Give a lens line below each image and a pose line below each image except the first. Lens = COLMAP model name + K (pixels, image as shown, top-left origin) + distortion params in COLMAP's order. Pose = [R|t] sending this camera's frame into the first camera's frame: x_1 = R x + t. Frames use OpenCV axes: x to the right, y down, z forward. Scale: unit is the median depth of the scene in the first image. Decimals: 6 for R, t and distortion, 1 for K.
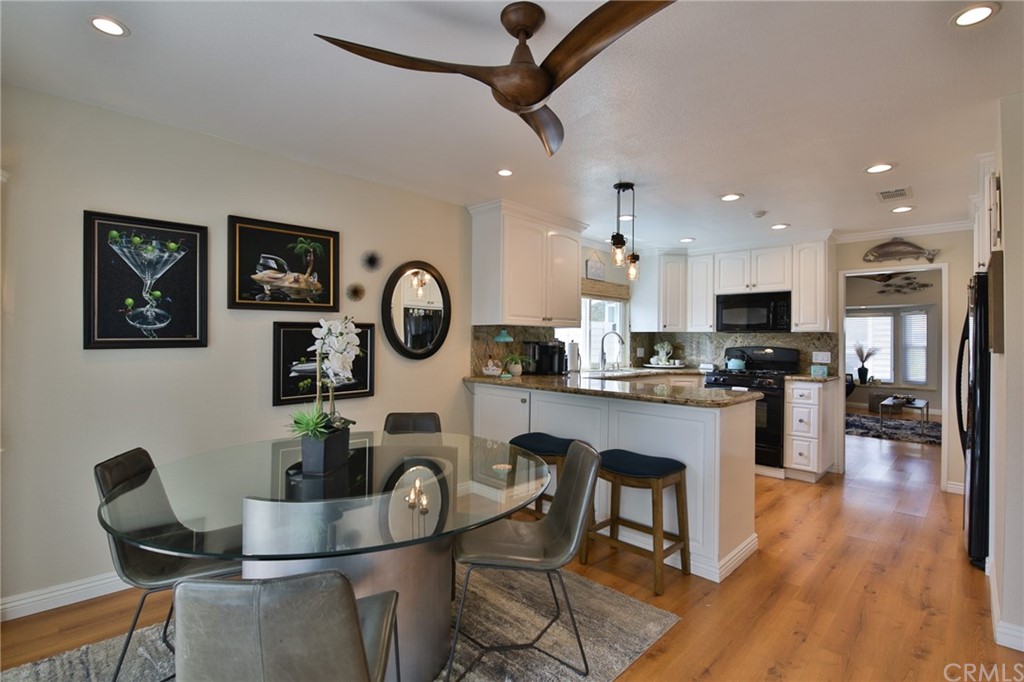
lens RADIAL K [[467.6, 0, 509.3], [0, 467.6, 335.1], [0, 0, 1]] dist [-0.007642, -0.007359]
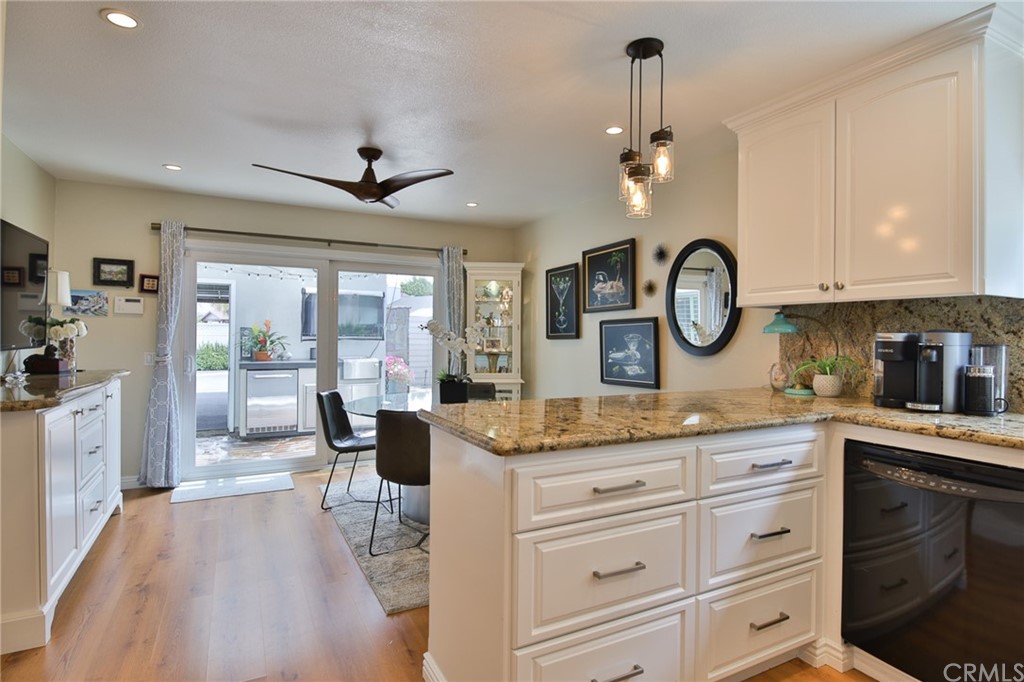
lens RADIAL K [[537.0, 0, 514.5], [0, 537.0, 333.5], [0, 0, 1]] dist [0.006074, -0.009871]
pose [[-0.296266, -0.018231, -0.954931, 0.664818], [-0.001549, 0.999826, -0.018607, 0.024084], [0.955104, -0.004033, -0.296243, 0.771713]]
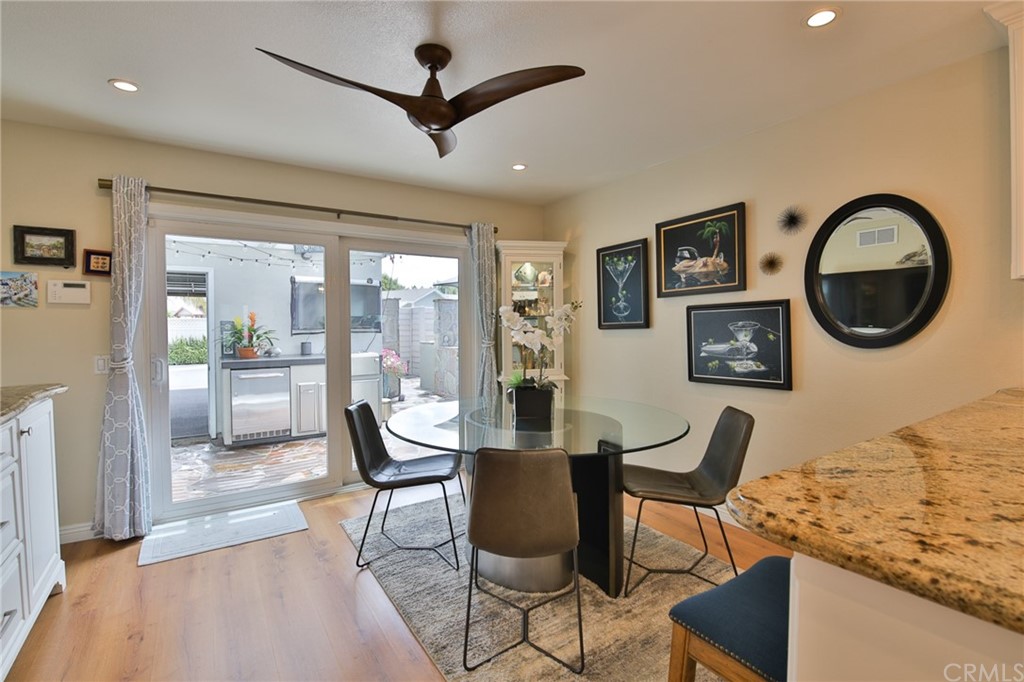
lens RADIAL K [[467.6, 0, 512.8], [0, 467.6, 334.7], [0, 0, 1]] dist [-0.007642, -0.007359]
pose [[-0.198445, 0.008734, -0.980073, 0.426631], [0.014933, 0.999871, 0.005886, 0.017517], [0.979998, -0.013467, -0.198550, 0.512845]]
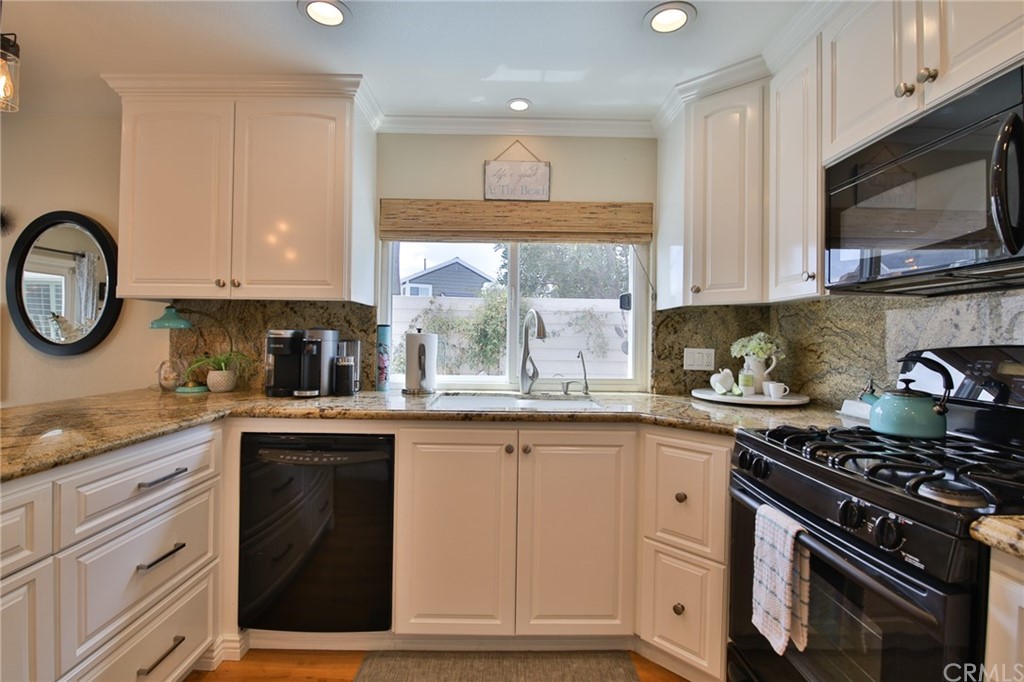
lens RADIAL K [[467.6, 0, 512.3], [0, 467.6, 334.3], [0, 0, 1]] dist [-0.007642, -0.007359]
pose [[0.718413, -0.008139, -0.695569, 0.595039], [0.003815, 0.999963, -0.007761, 0.023058], [0.695606, 0.002922, 0.718418, 0.776562]]
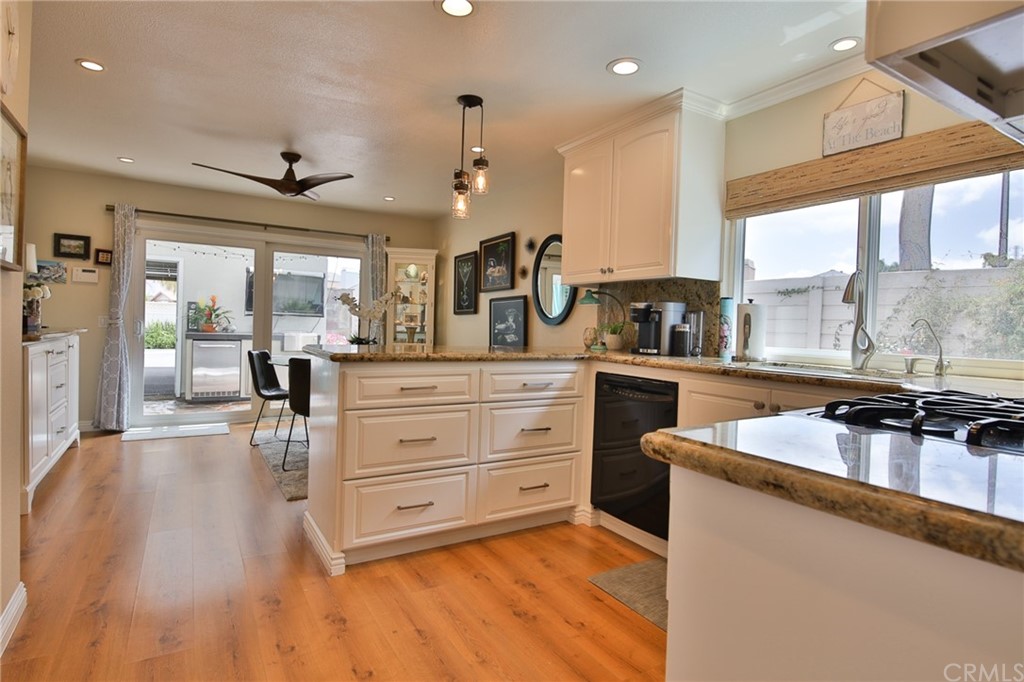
lens RADIAL K [[537.0, 0, 514.1], [0, 537.0, 333.8], [0, 0, 1]] dist [0.006074, -0.009871]
pose [[-0.232276, -0.005169, -0.972636, 0.834276], [-0.022500, 0.999747, 0.000060, 0.059274], [0.972390, 0.021899, -0.232334, 0.962219]]
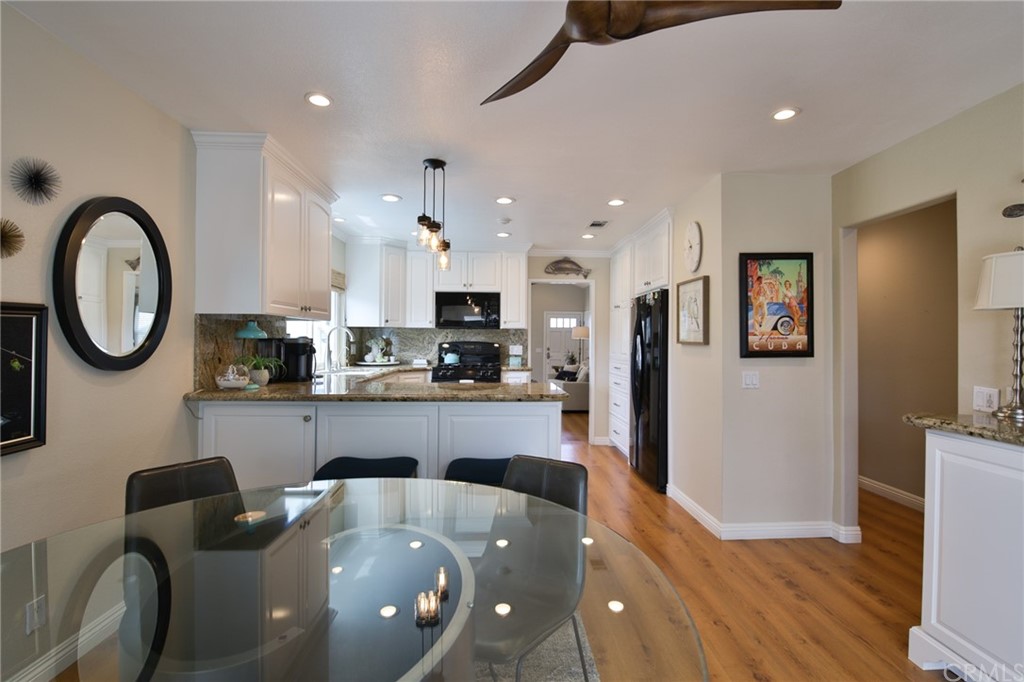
lens RADIAL K [[467.6, 0, 513.5], [0, 467.6, 337.2], [0, 0, 1]] dist [-0.007642, -0.007359]
pose [[0.680524, -0.003339, 0.732719, -0.226905], [-0.007761, 0.999901, 0.011765, 0.000549], [-0.732685, -0.013693, 0.680430, 0.207601]]
